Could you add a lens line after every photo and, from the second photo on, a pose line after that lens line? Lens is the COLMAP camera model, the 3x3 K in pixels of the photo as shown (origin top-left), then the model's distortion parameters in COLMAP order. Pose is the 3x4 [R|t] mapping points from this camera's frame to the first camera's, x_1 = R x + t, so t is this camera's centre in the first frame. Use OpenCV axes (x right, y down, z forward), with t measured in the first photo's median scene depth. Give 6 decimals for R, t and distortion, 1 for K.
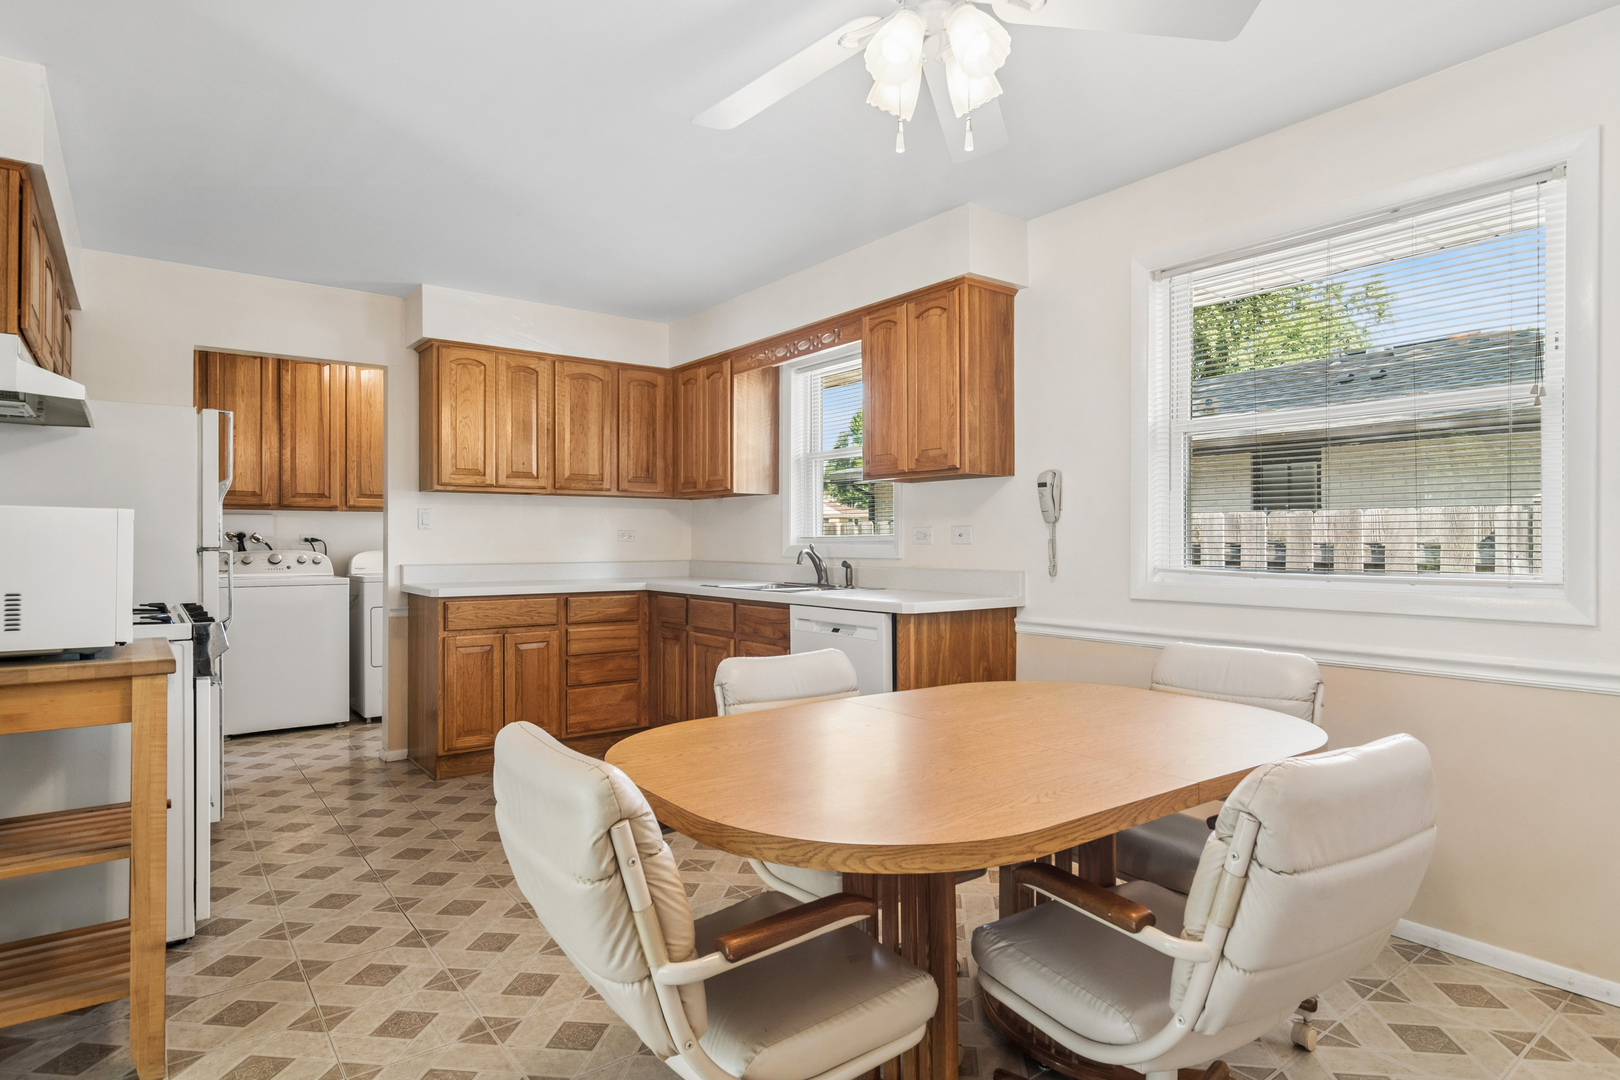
lens RADIAL K [[864.5, 0, 810.0], [0, 864.5, 540.0], [0, 0, 1]] dist [-0.003609, -0.000022]
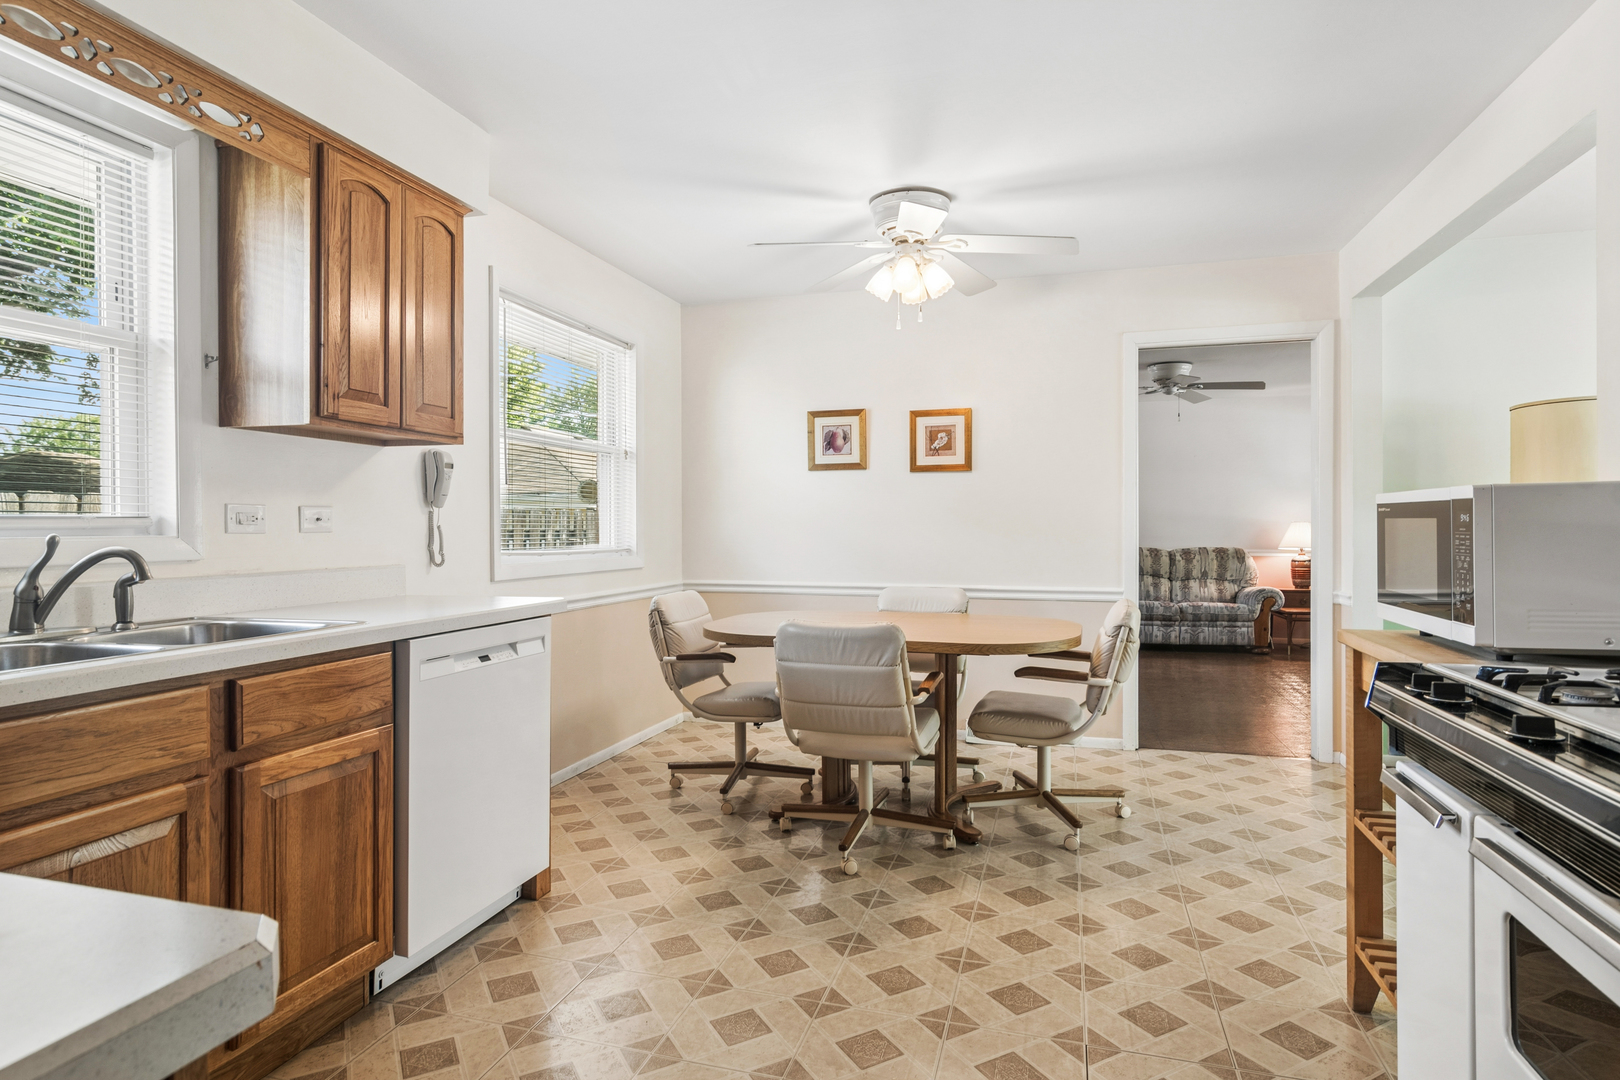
lens RADIAL K [[883.9, 0, 810.3], [0, 883.9, 534.7], [0, 0, 1]] dist [0.000246, 0.001053]
pose [[-0.588226, -0.002306, 0.808693, -0.532384], [0.001514, 0.999991, 0.003953, 0.004146], [-0.808695, 0.003550, -0.588217, 0.940849]]
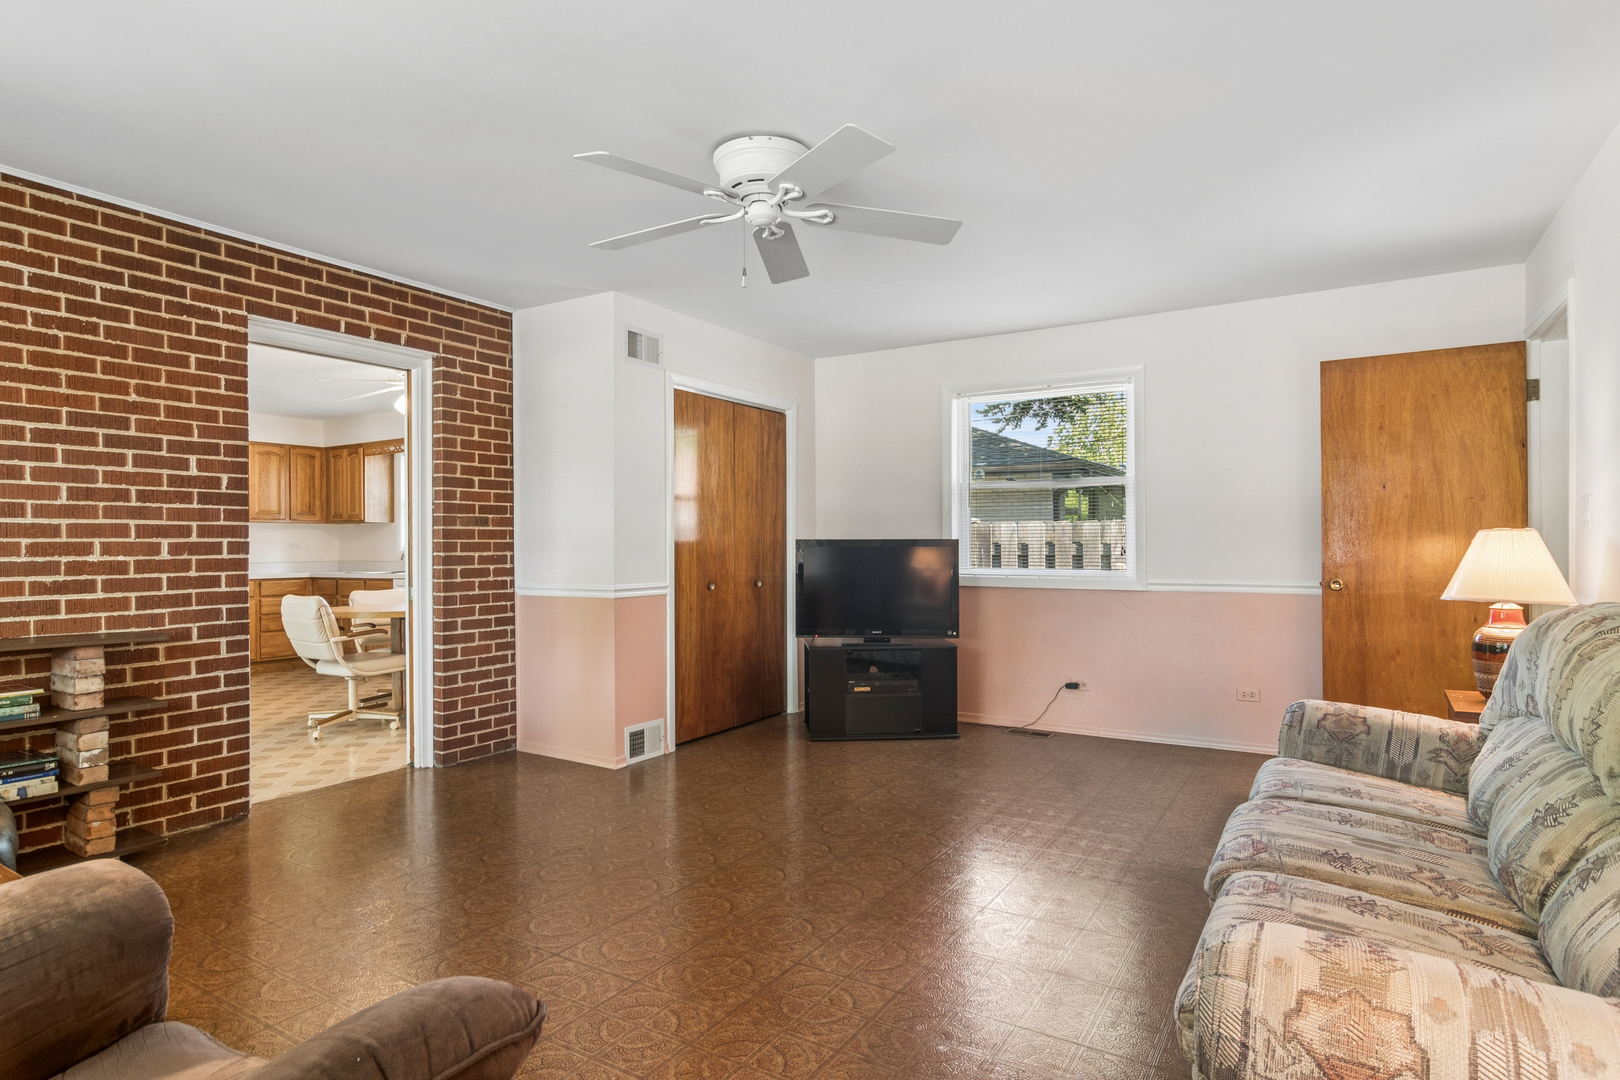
lens RADIAL K [[864.5, 0, 810.0], [0, 864.5, 540.0], [0, 0, 1]] dist [-0.003609, -0.000022]
pose [[0.935429, -0.004015, 0.353492, 0.152034], [0.004948, 0.999986, -0.001735, -0.010413], [-0.353480, 0.003372, 0.935436, -1.078795]]
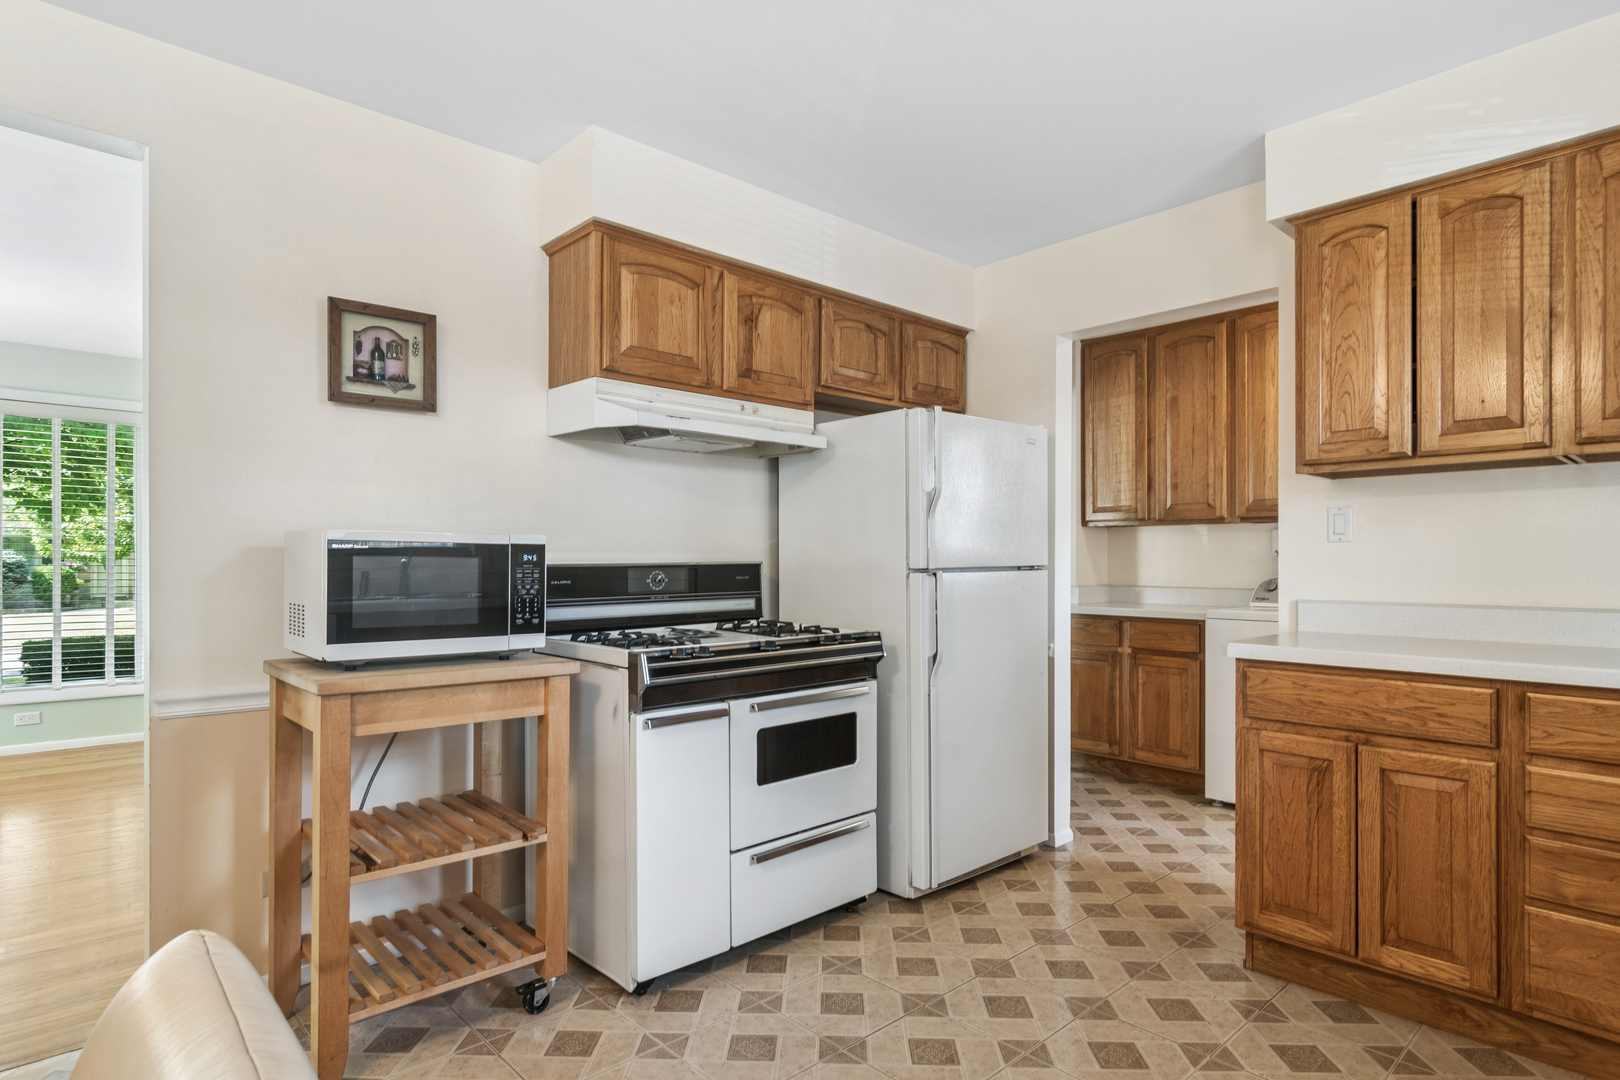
lens RADIAL K [[869.5, 0, 803.9], [0, 869.5, 565.4], [0, 0, 1]] dist [-0.001033, -0.000158]
pose [[0.089841, 0.003833, -0.995949, 0.123964], [0.002001, 0.999990, 0.004029, 0.000506], [0.995954, -0.002355, 0.089833, 0.615058]]
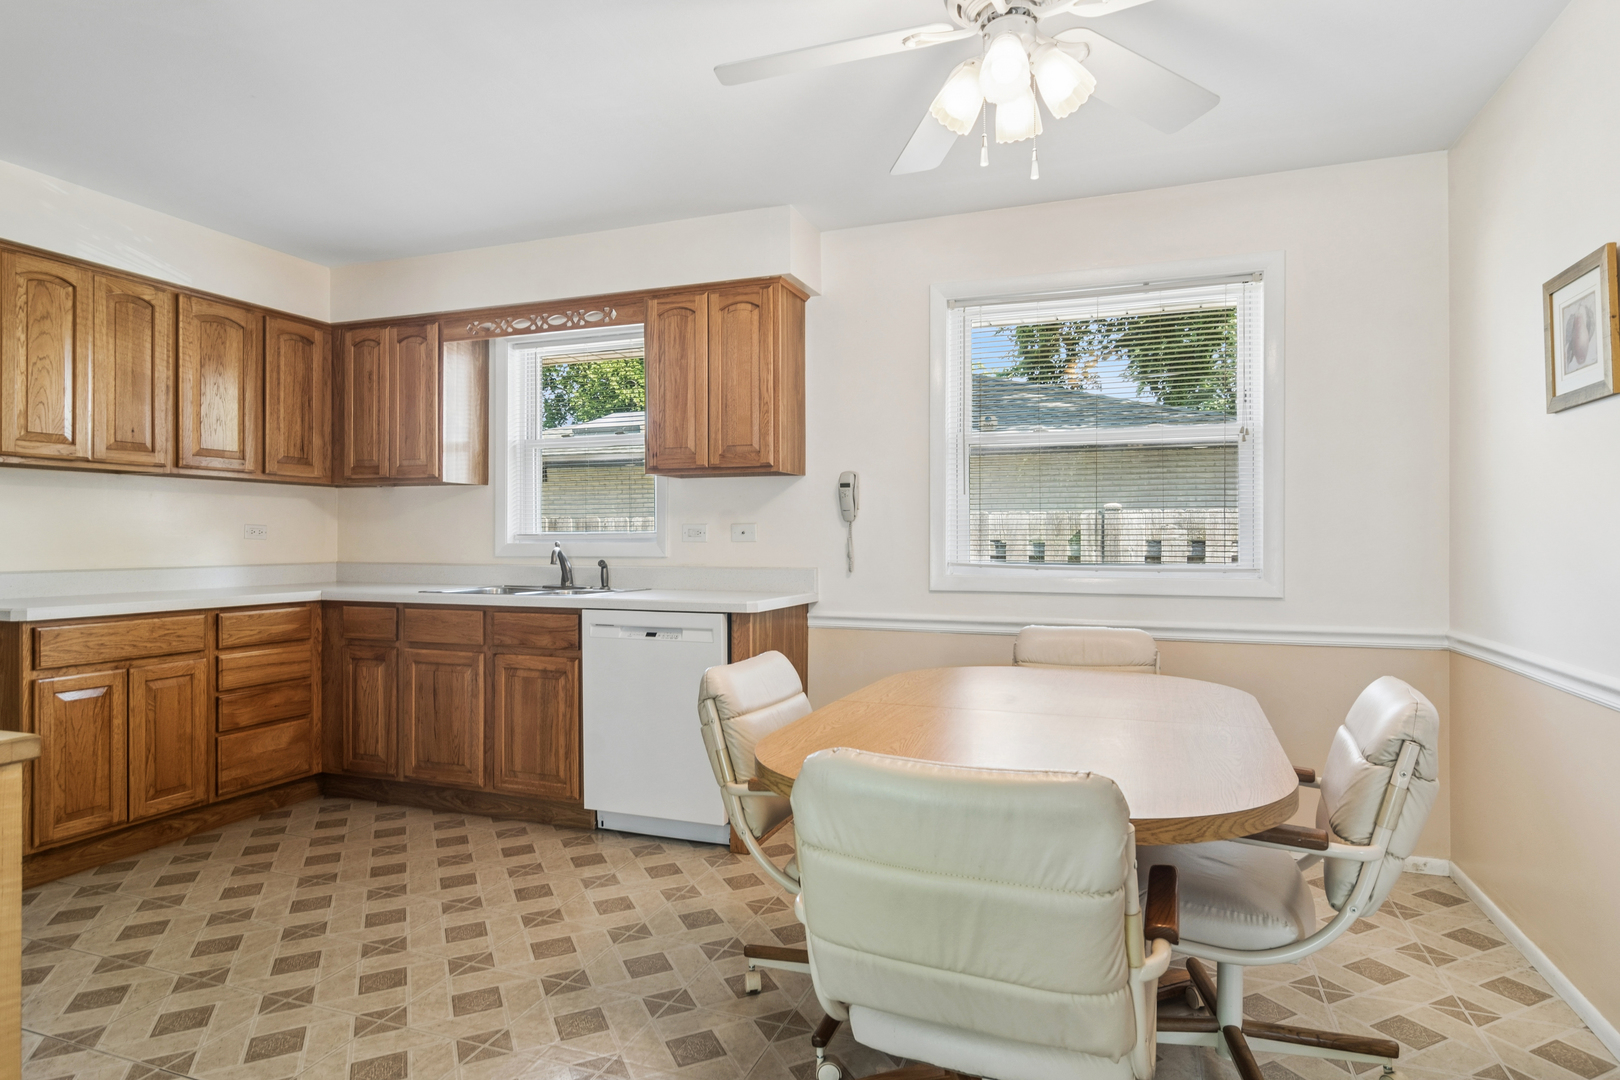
lens RADIAL K [[883.9, 0, 810.3], [0, 883.9, 534.7], [0, 0, 1]] dist [0.000246, 0.001053]
pose [[0.848459, 0.001981, 0.529257, -0.257114], [-0.001045, 0.999997, -0.002067, -0.000983], [-0.529259, 0.001201, 0.848459, 0.080660]]
